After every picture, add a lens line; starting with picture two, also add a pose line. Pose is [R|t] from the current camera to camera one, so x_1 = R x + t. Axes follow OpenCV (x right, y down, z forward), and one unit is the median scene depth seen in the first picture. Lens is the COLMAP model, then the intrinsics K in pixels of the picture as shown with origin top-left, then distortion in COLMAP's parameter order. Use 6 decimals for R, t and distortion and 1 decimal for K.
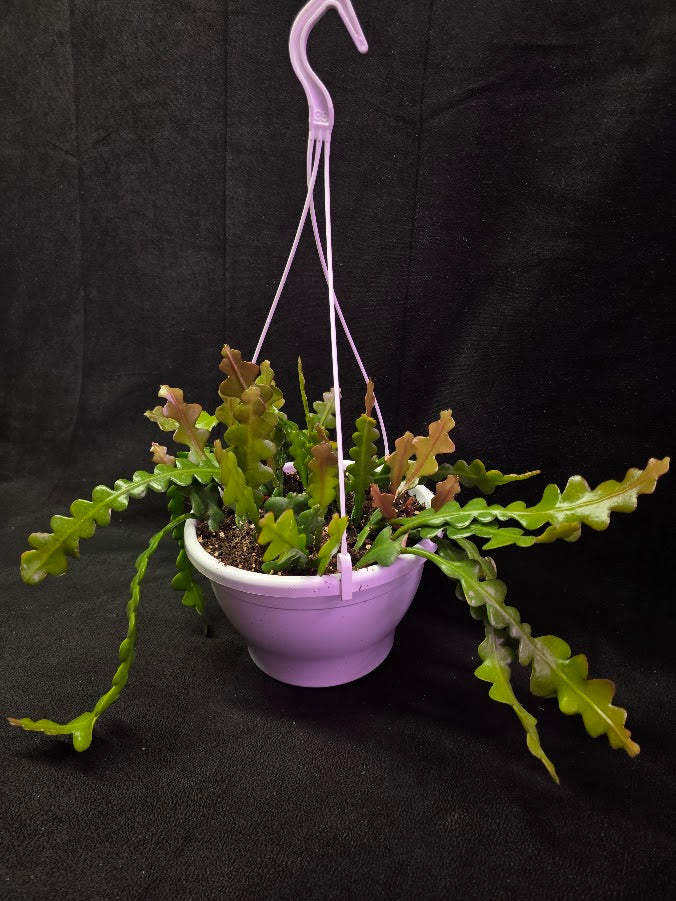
lens RADIAL K [[608.9, 0, 359.2], [0, 608.9, 451.4], [0, 0, 1]] dist [0.004616, -0.001416]
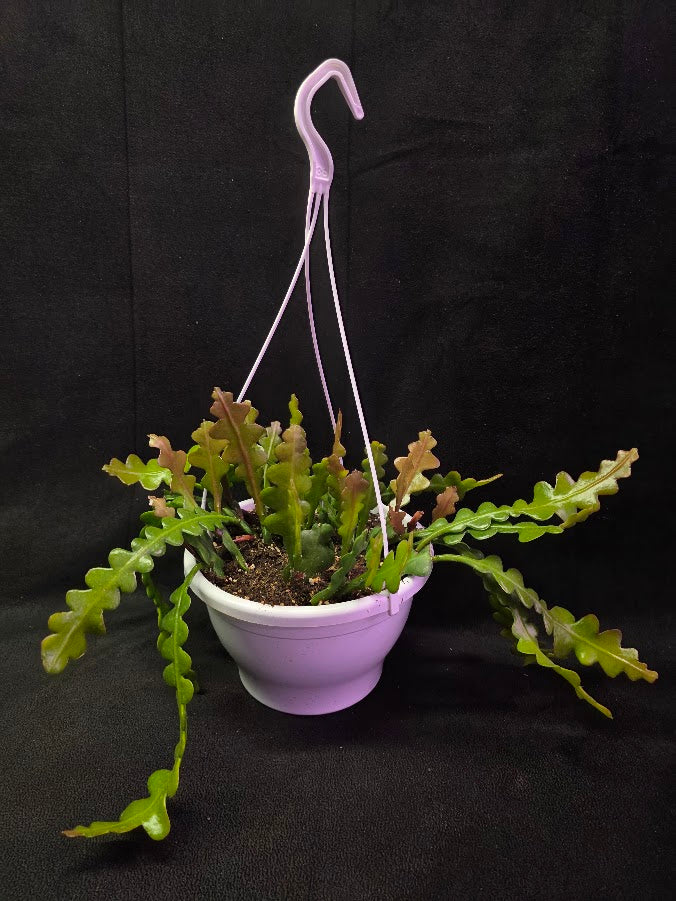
lens RADIAL K [[601.0, 0, 338.0], [0, 601.0, 450.5], [0, 0, 1]] dist [0.002262, 0.000187]
pose [[0.922407, -0.110617, 0.370041, -0.449113], [0.126337, 0.991816, -0.018438, -0.033678], [-0.364973, 0.063757, 0.928833, 0.027209]]
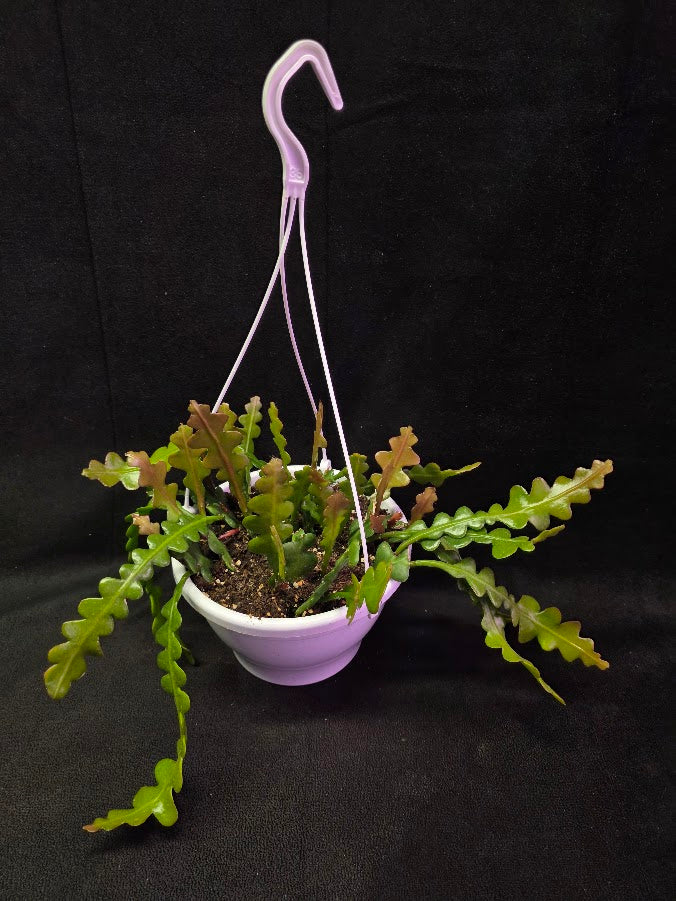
lens RADIAL K [[597.3, 0, 343.9], [0, 597.3, 456.6], [0, 0, 1]] dist [0.003233, -0.000835]
pose [[0.906654, -0.210042, 0.365869, -0.400818], [0.132441, 0.965114, 0.225863, -0.297375], [-0.400546, -0.156324, 0.902843, 0.042199]]
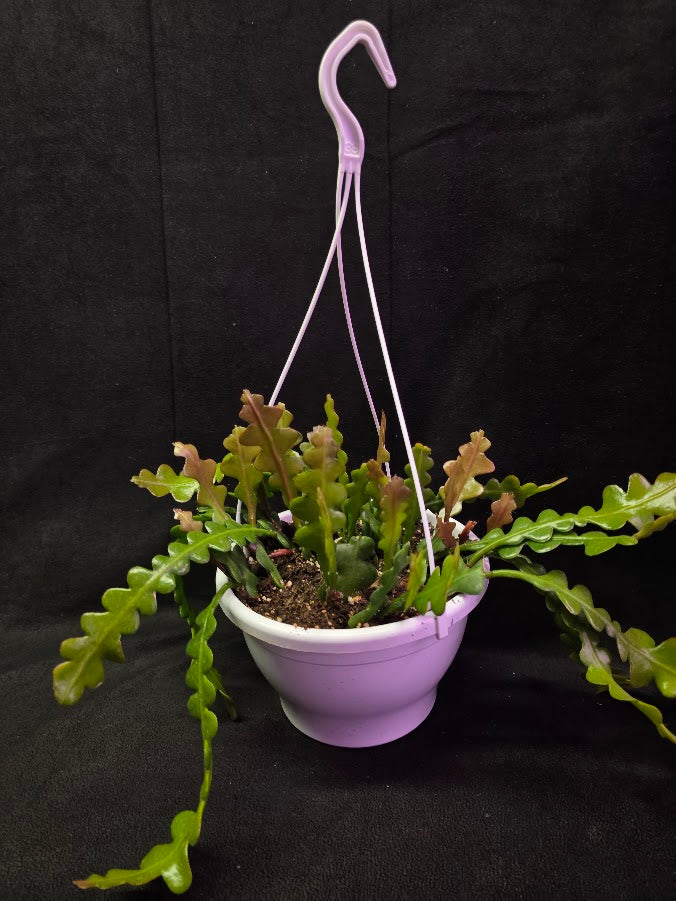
lens RADIAL K [[601.8, 0, 358.0], [0, 601.8, 449.9], [0, 0, 1]] dist [0.002762, -0.000656]
pose [[0.947177, -0.127292, 0.294367, -0.368484], [0.145864, 0.988416, -0.041925, -0.025915], [-0.285620, 0.082648, 0.954772, 0.103782]]
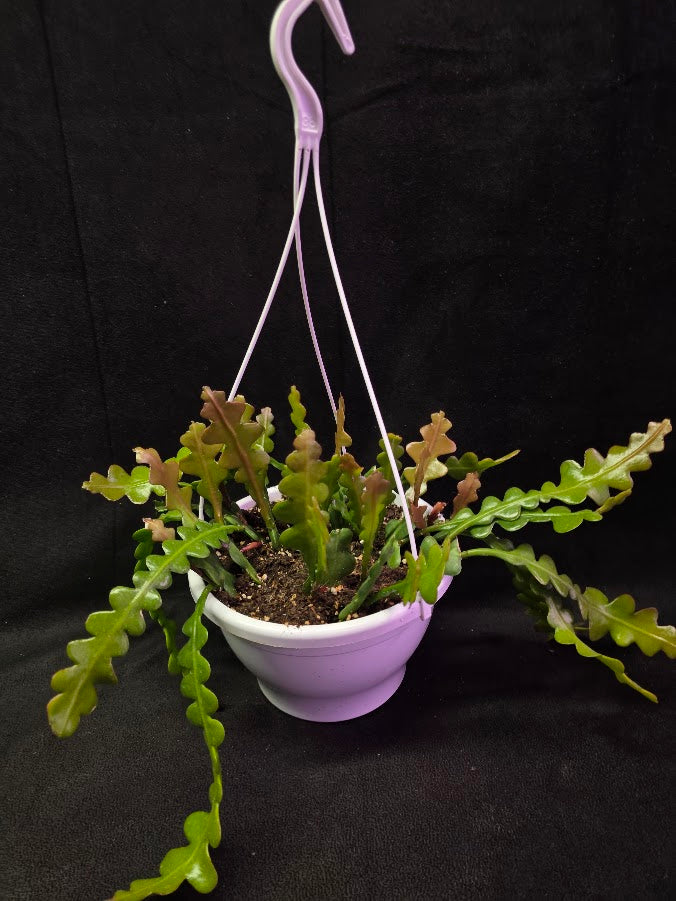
lens RADIAL K [[602.5, 0, 351.1], [0, 602.5, 465.8], [0, 0, 1]] dist [0.002857, -0.001668]
pose [[0.876916, -0.233429, 0.420153, -0.464539], [0.205939, 0.972320, 0.110380, -0.129926], [-0.434289, -0.010268, 0.900715, 0.149695]]
